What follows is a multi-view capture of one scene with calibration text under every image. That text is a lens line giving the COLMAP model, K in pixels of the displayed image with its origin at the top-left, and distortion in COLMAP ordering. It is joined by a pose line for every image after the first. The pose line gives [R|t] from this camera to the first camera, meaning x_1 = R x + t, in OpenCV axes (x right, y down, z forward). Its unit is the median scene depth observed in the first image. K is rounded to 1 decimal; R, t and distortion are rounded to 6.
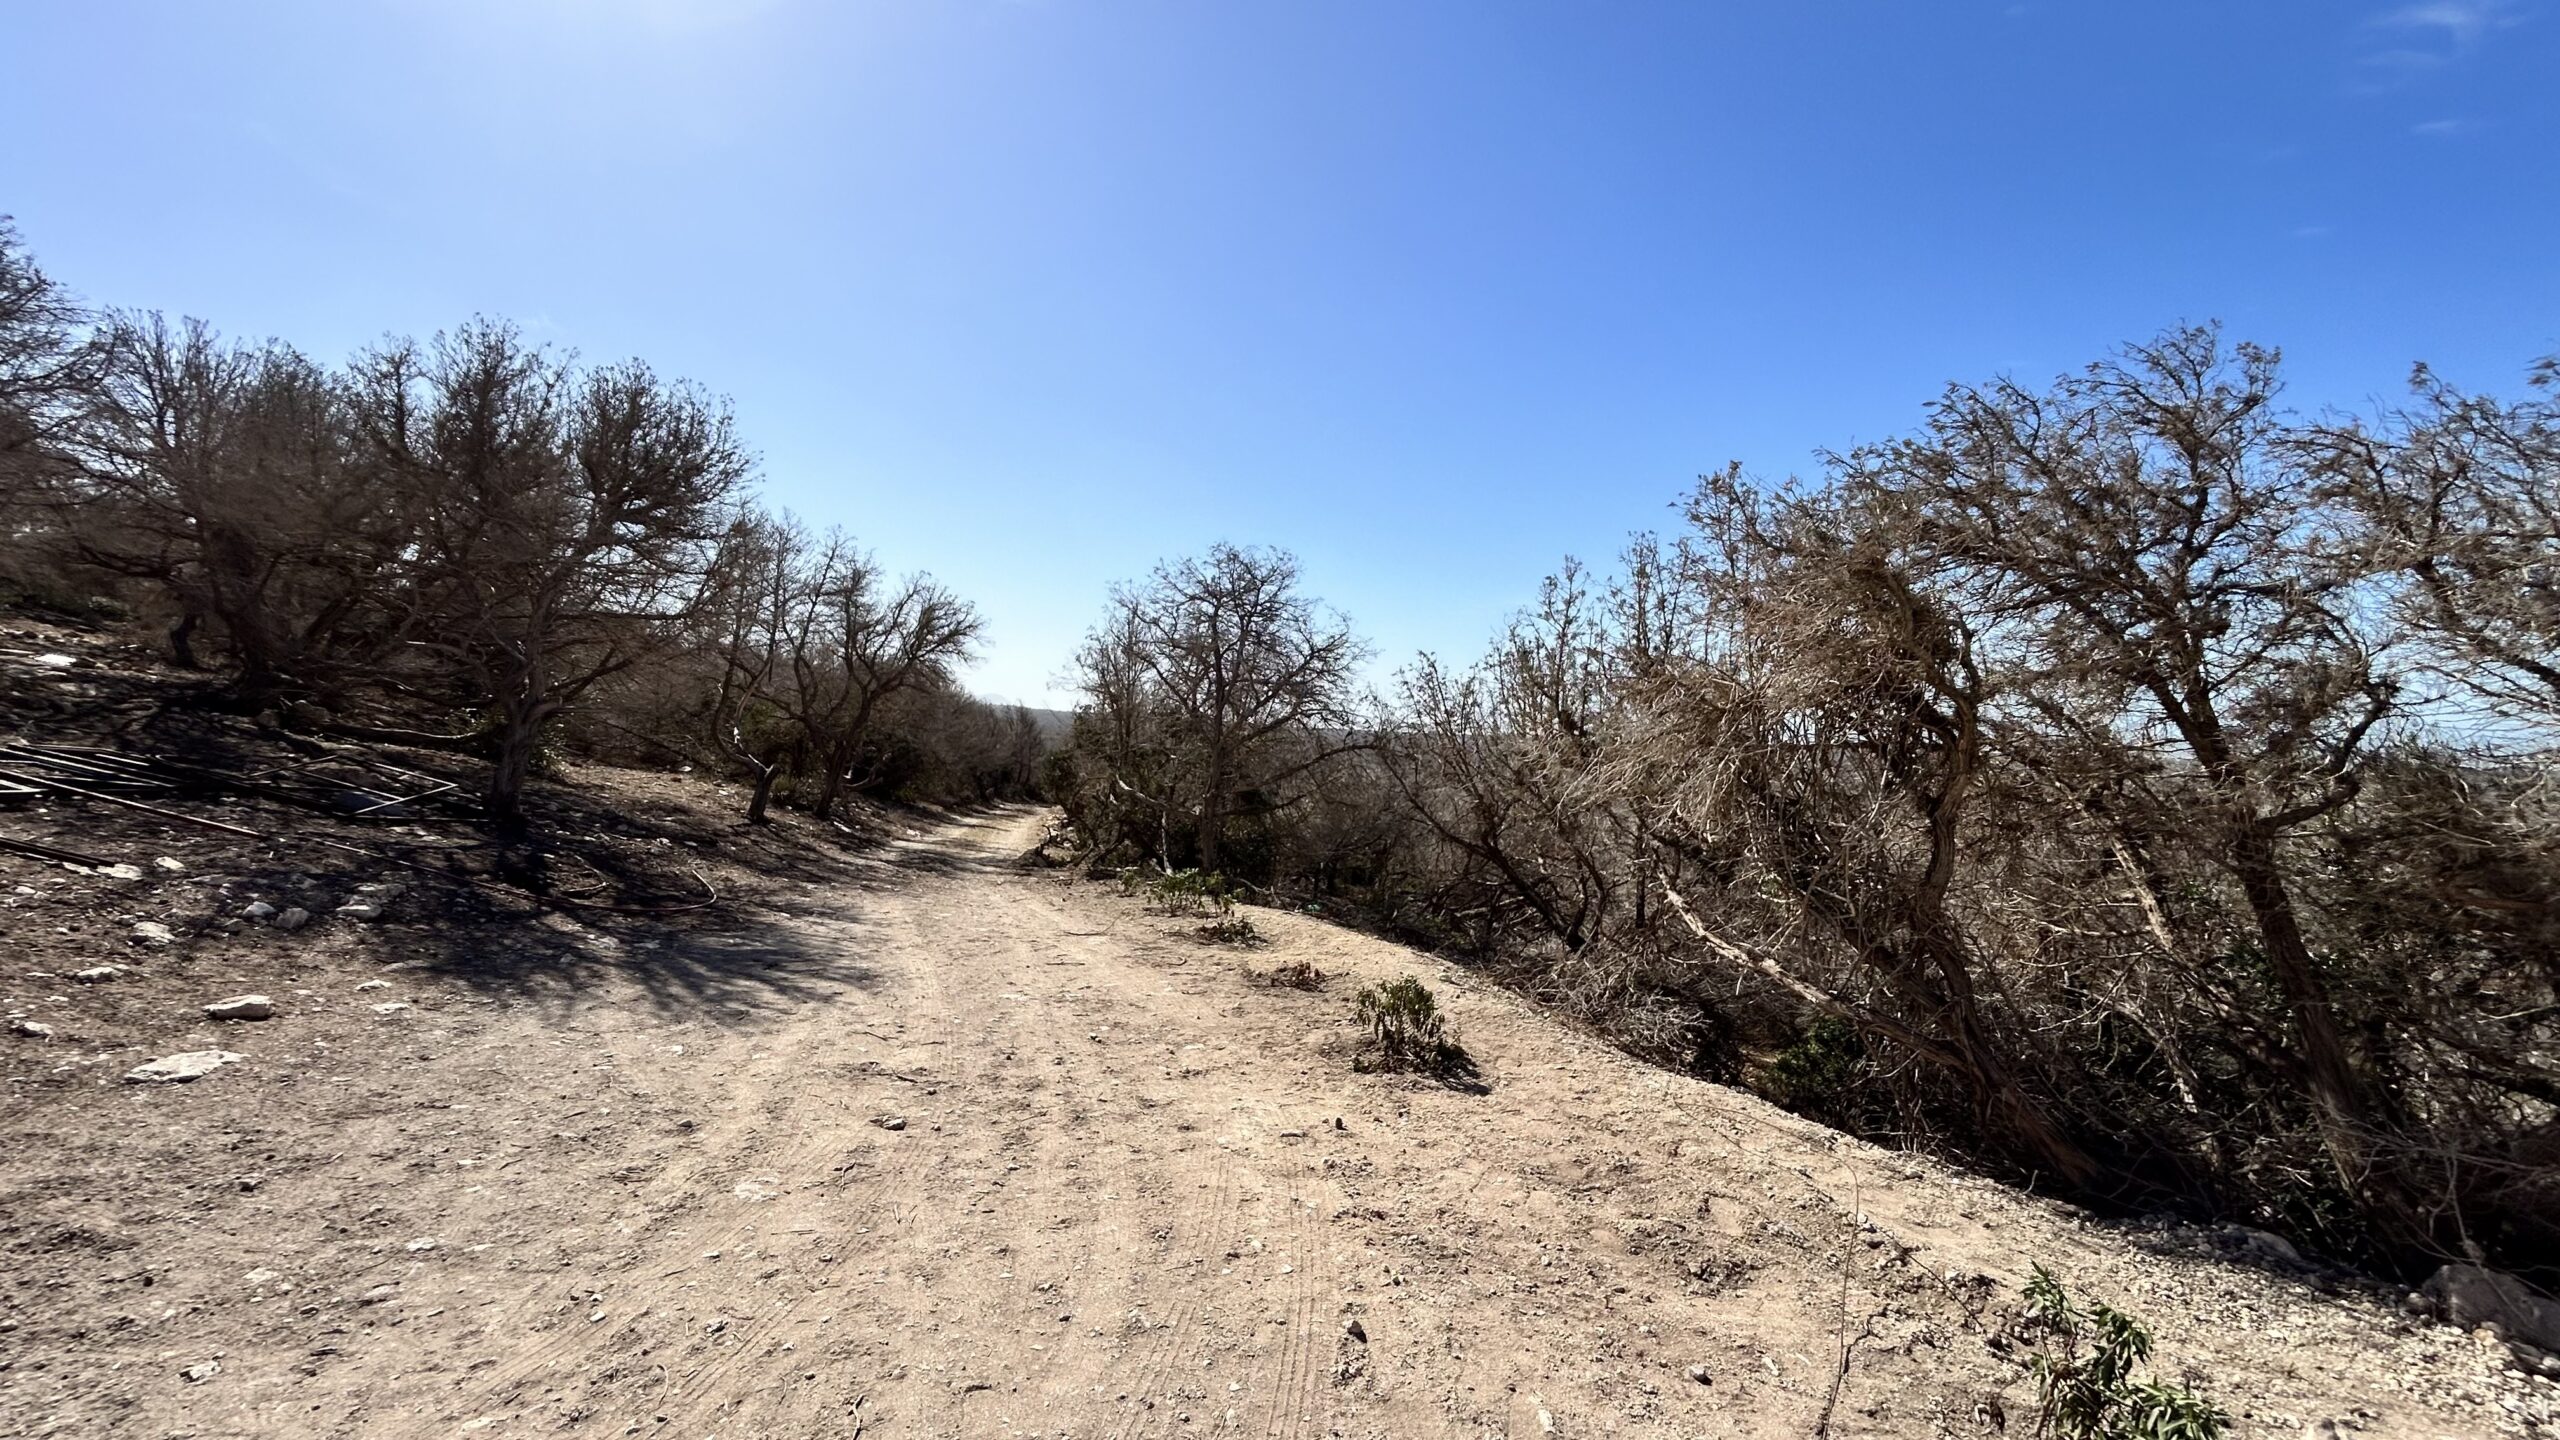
lens RADIAL K [[1036.8, 0, 1273.0], [0, 1036.8, 717.1], [0, 0, 1]] dist [0.001180, 0.000166]
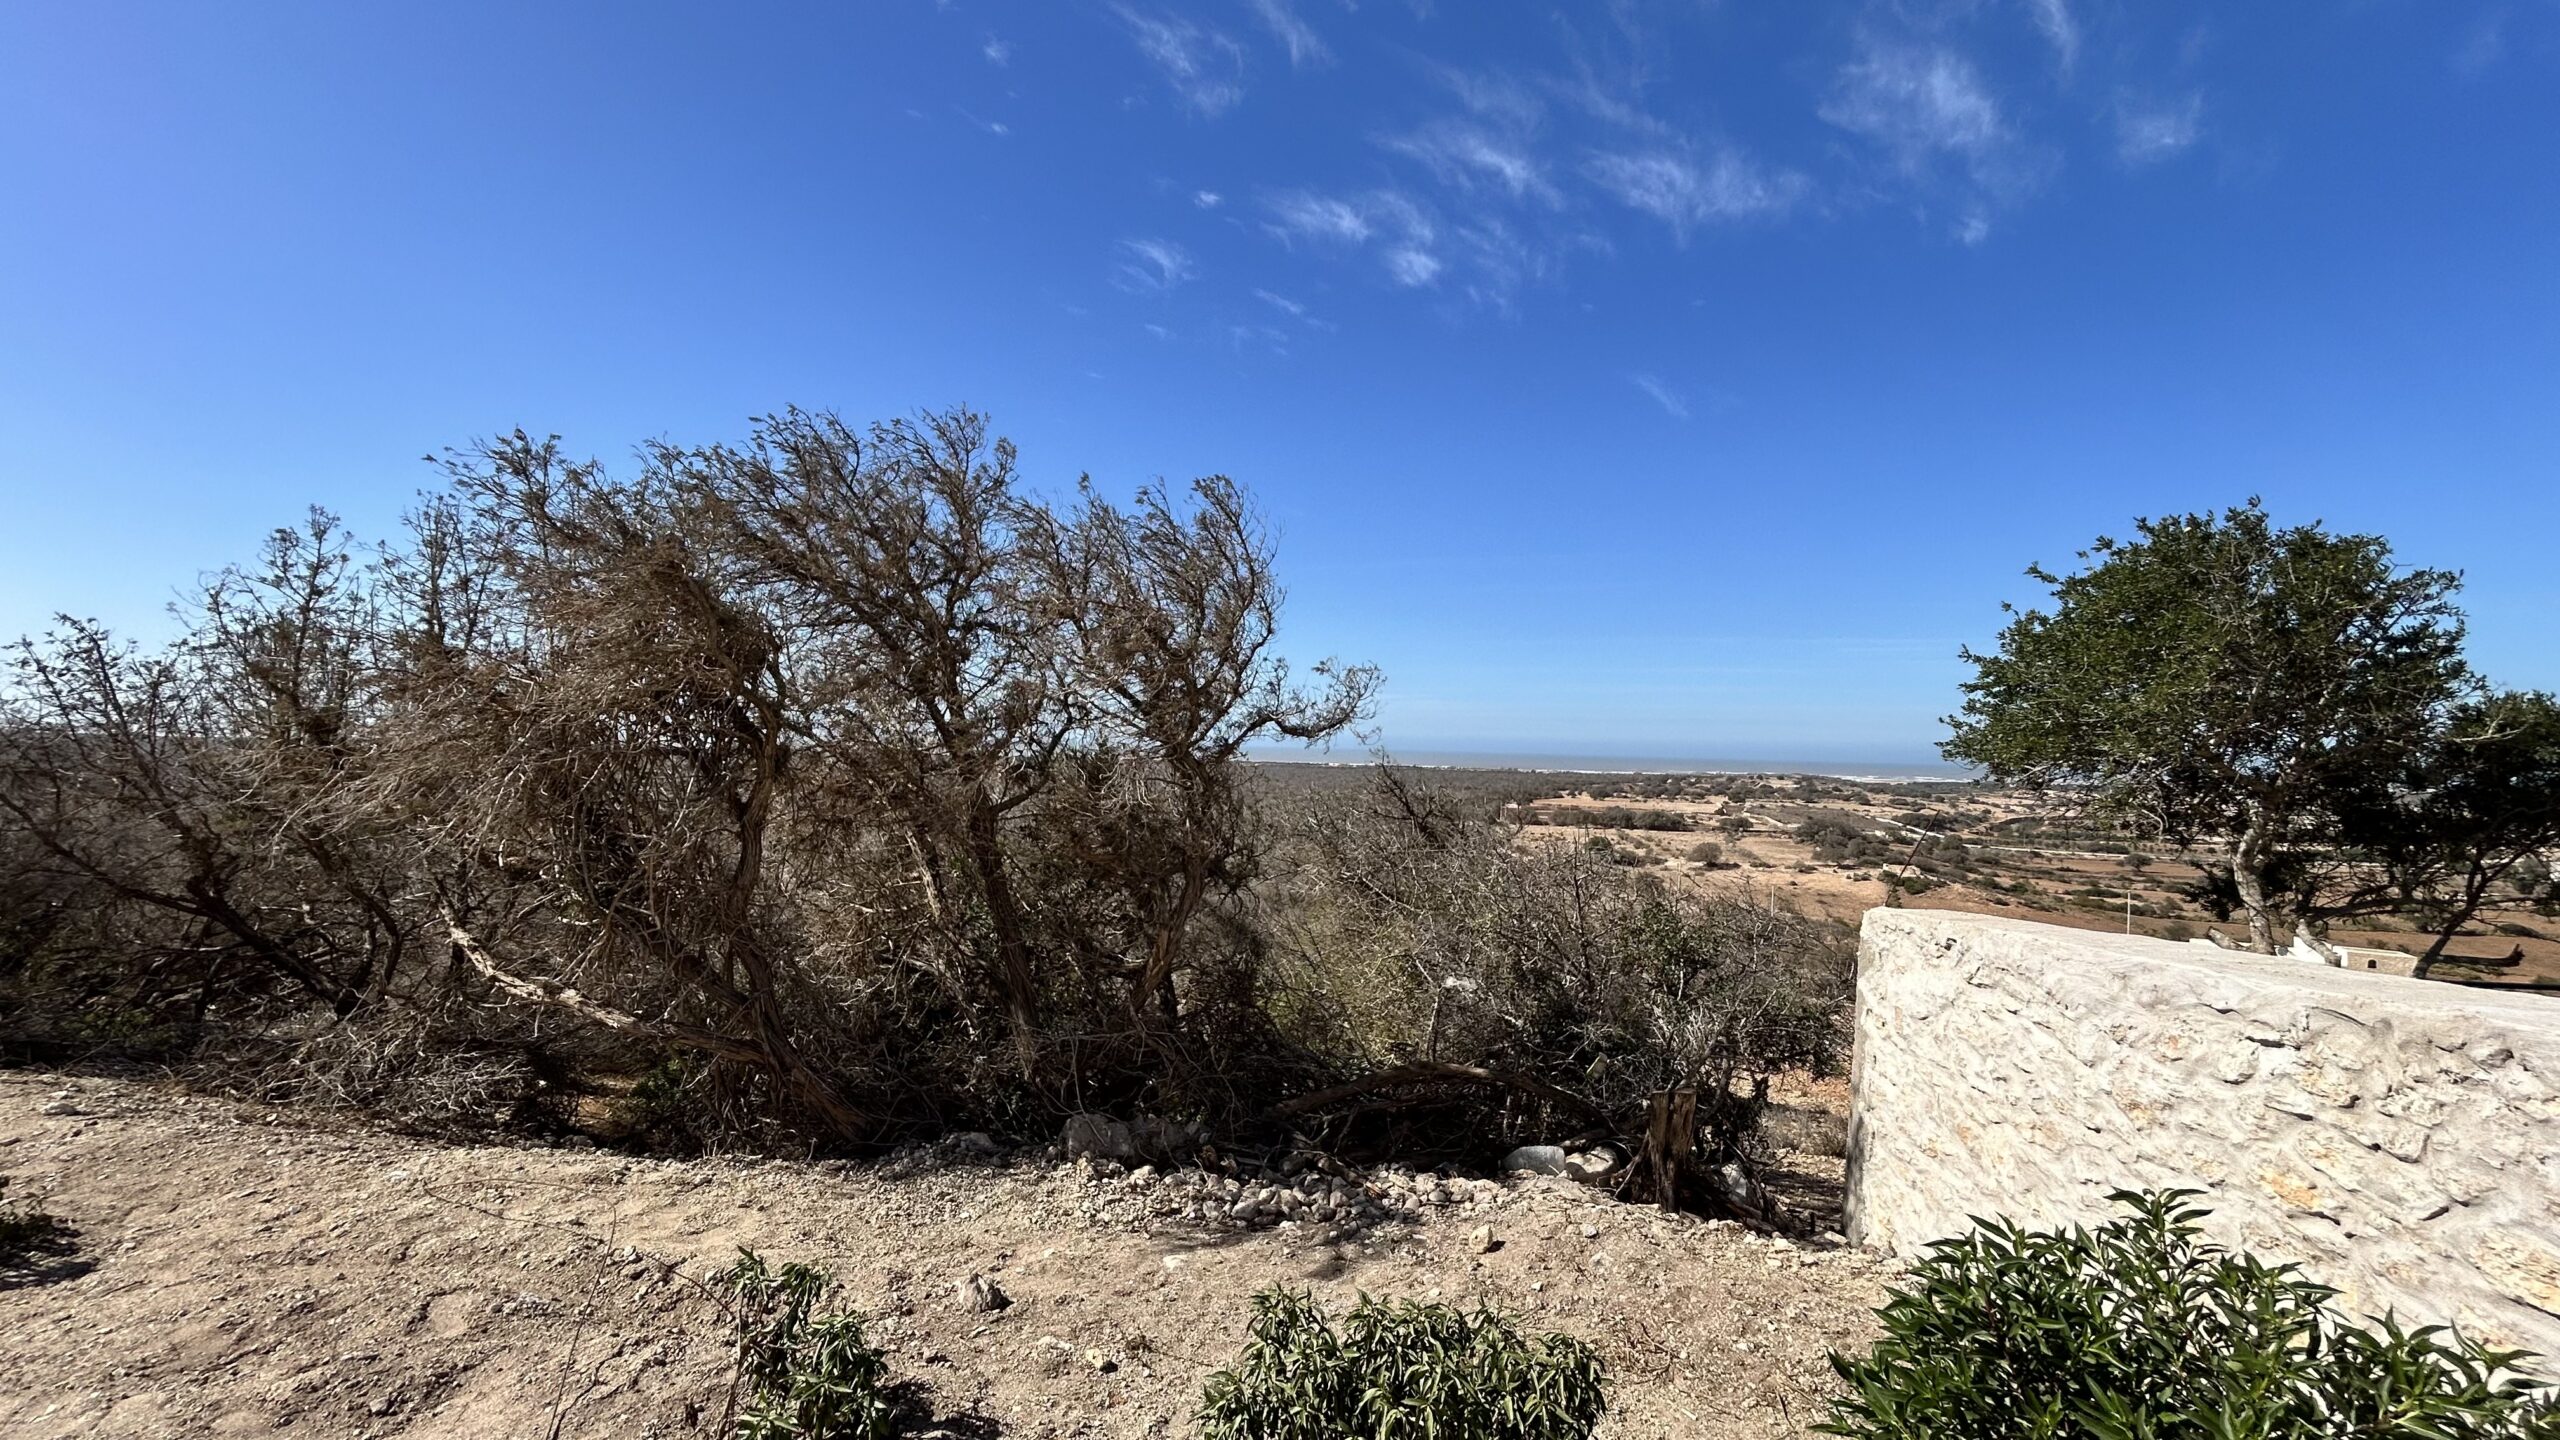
lens RADIAL K [[1036.8, 0, 1273.0], [0, 1036.8, 717.1], [0, 0, 1]] dist [0.001180, 0.000166]
pose [[0.580118, 0.014276, 0.814407, 0.102595], [-0.012204, 0.999887, -0.008834, -0.003209], [-0.814441, -0.004814, 0.580227, -0.022718]]
